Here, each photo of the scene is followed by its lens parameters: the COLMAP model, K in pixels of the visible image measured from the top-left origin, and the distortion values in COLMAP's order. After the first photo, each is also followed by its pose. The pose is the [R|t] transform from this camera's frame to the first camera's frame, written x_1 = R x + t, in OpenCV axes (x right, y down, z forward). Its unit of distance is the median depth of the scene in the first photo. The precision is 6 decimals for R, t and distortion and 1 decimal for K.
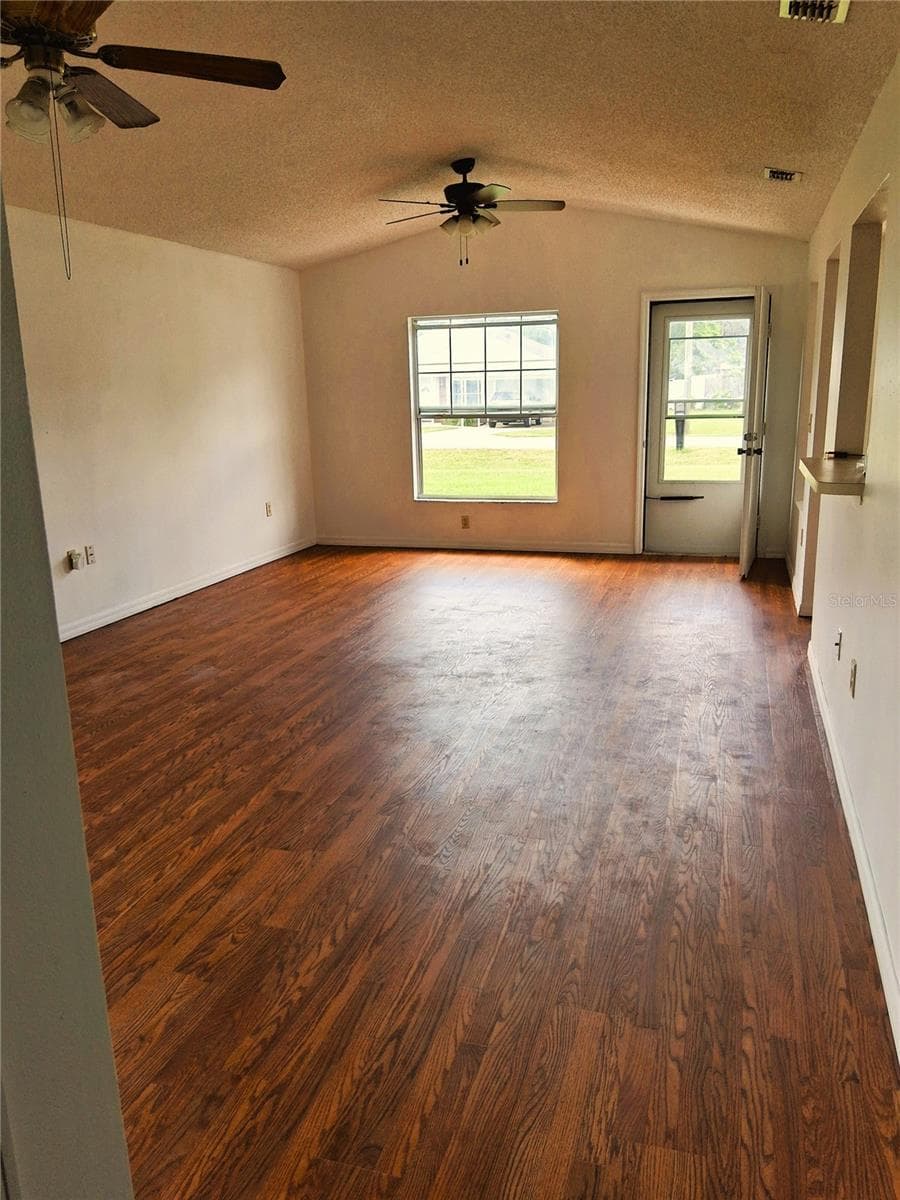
lens RADIAL K [[861.1, 0, 446.1], [0, 861.1, 597.0], [0, 0, 1]] dist [-0.024734, -0.012823]
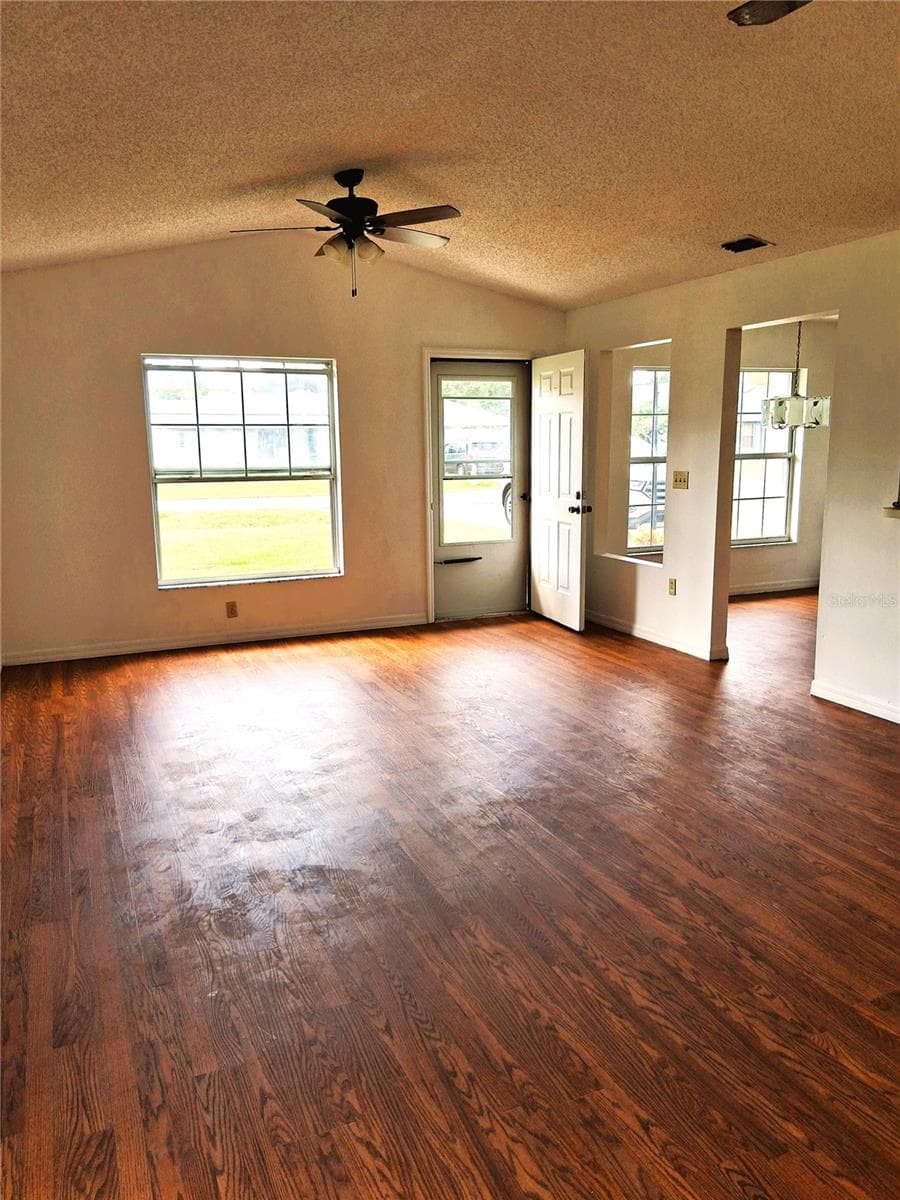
lens RADIAL K [[861.1, 0, 447.6], [0, 861.1, 605.5], [0, 0, 1]] dist [-0.024734, -0.012823]
pose [[0.762046, -0.101575, 0.639507, -0.361665], [0.140453, 0.990036, -0.010115, -0.057216], [-0.632107, 0.097529, 0.768719, 0.267681]]
